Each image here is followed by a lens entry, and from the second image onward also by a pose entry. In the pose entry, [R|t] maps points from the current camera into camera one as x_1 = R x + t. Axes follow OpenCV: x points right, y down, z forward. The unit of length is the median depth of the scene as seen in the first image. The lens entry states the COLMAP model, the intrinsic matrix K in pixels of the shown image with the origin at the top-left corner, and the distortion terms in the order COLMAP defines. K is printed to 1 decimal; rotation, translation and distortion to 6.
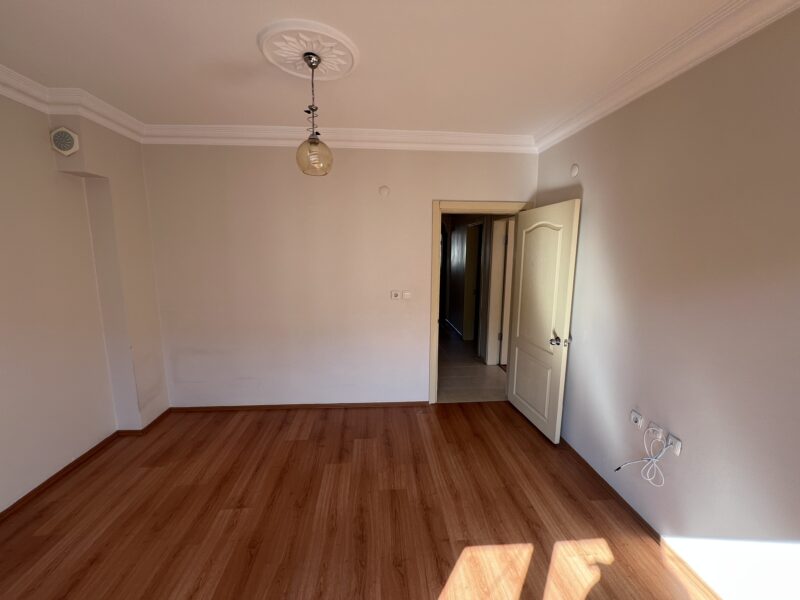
lens RADIAL K [[320.1, 0, 400.8], [0, 320.1, 298.6], [0, 0, 1]] dist [-0.002762, 0.000577]
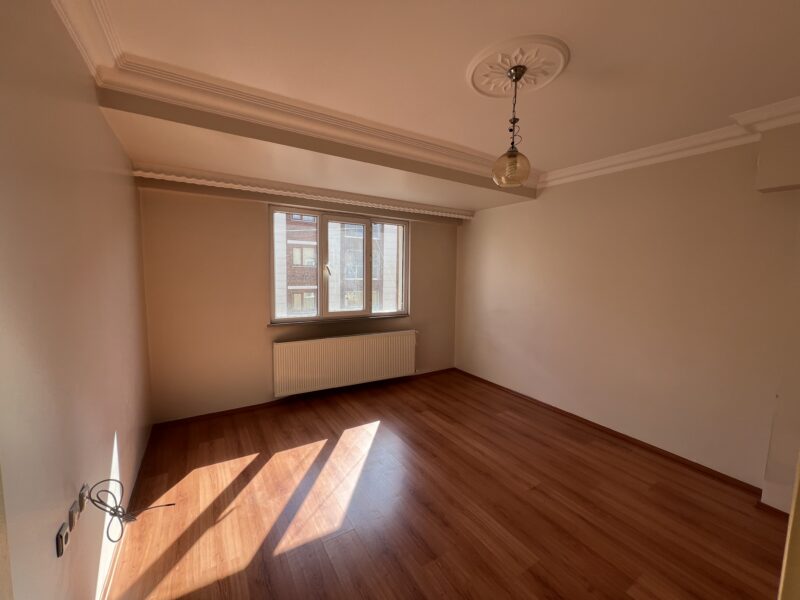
lens RADIAL K [[331.5, 0, 399.8], [0, 331.5, 306.8], [0, 0, 1]] dist [-0.001333, -0.000121]
pose [[-0.897071, 0.021478, -0.441363, 0.410408], [-0.090290, 0.968836, 0.230660, -0.196941], [0.432563, 0.246769, -0.867176, 1.541773]]
